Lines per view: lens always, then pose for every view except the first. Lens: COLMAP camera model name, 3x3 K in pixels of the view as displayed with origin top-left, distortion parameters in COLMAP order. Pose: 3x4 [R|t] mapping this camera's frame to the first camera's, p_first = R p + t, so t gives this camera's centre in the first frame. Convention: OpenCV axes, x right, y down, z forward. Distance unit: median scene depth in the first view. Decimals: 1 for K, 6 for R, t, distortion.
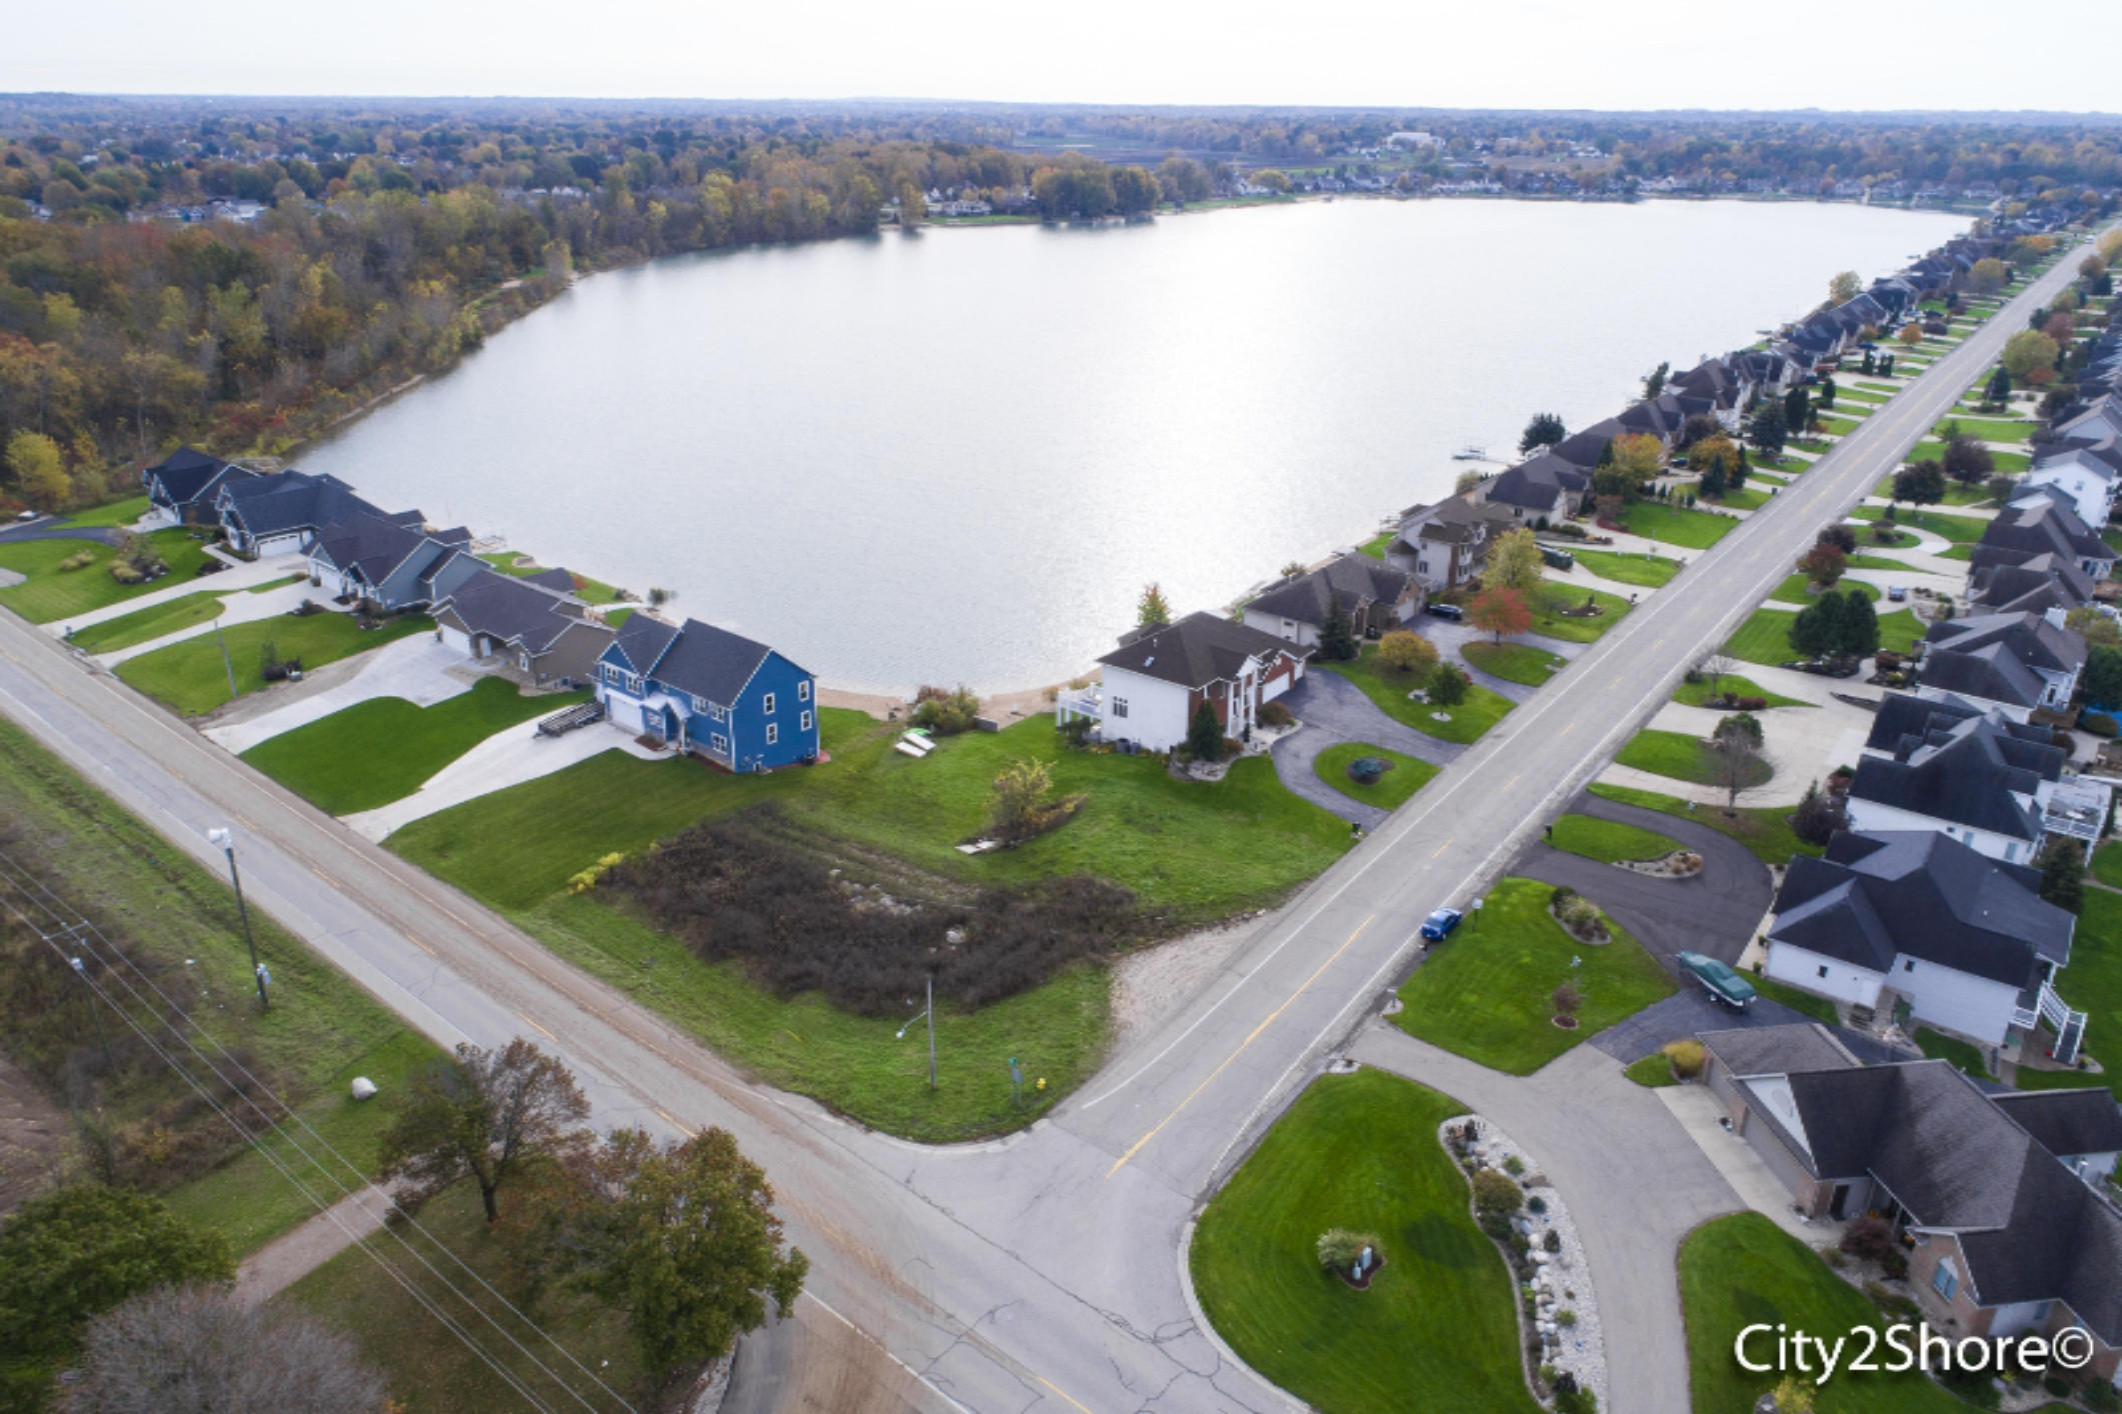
lens RADIAL K [[1411.3, 0, 1061.0], [0, 1411.3, 707.0], [0, 0, 1]] dist [-0.006793, 0.000543]
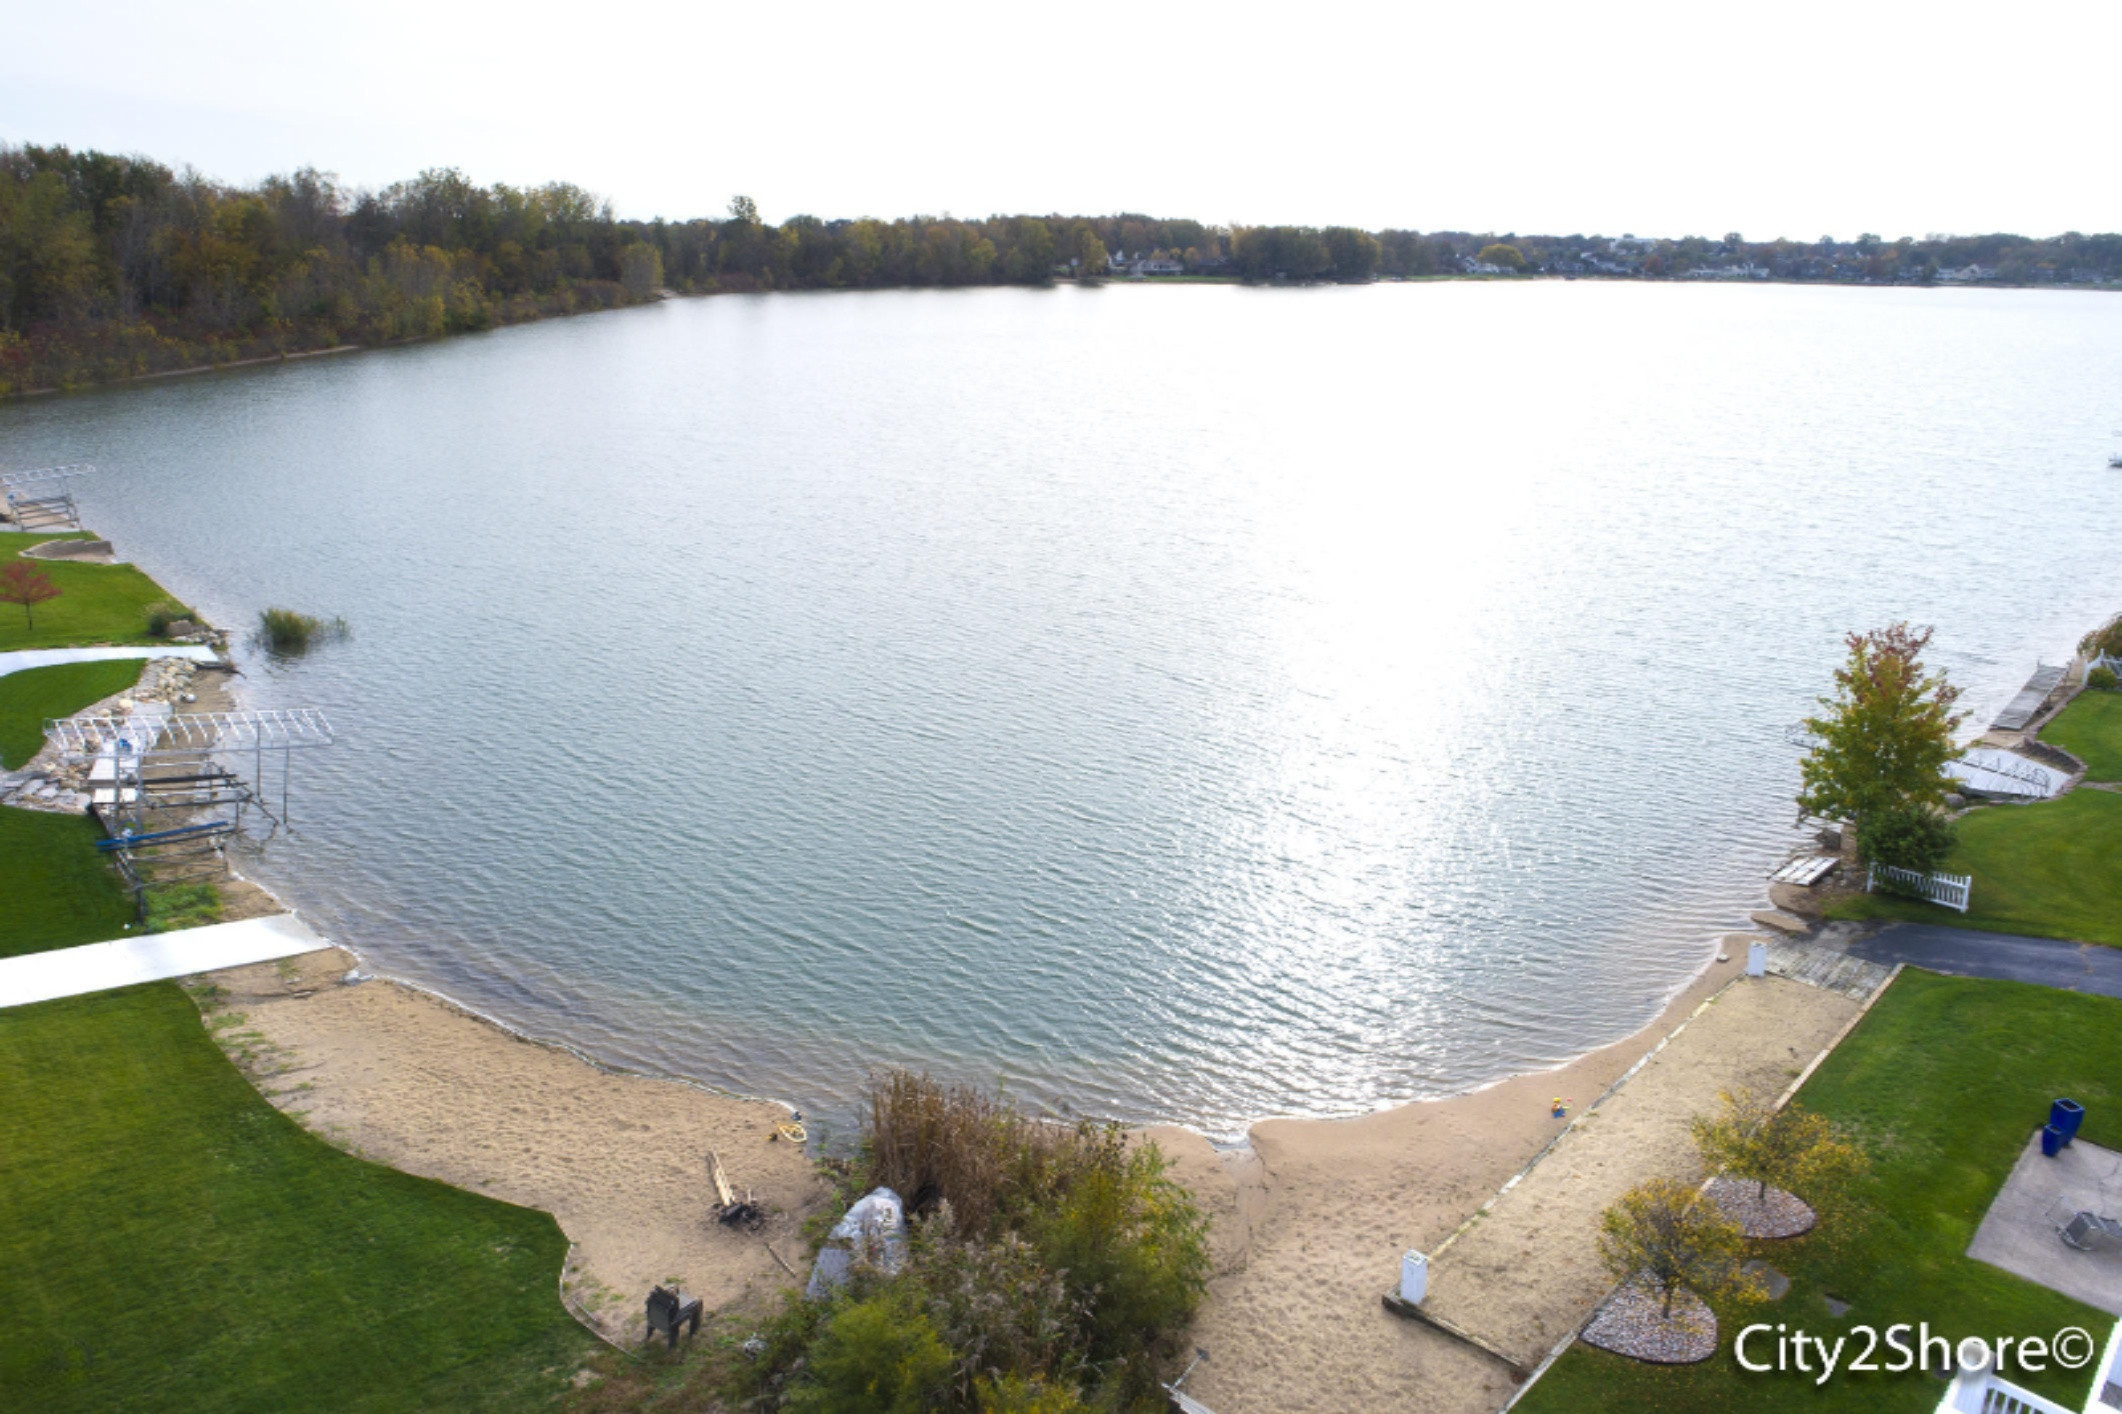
lens RADIAL K [[1431.0, 0, 1061.0], [0, 1431.0, 707.0], [0, 0, 1]] dist [-0.006926, 0.007065]
pose [[0.992276, 0.044408, -0.115831, -0.065236], [-0.054170, 0.995115, -0.082538, -0.057834], [0.111600, 0.088175, 0.989834, 0.935139]]
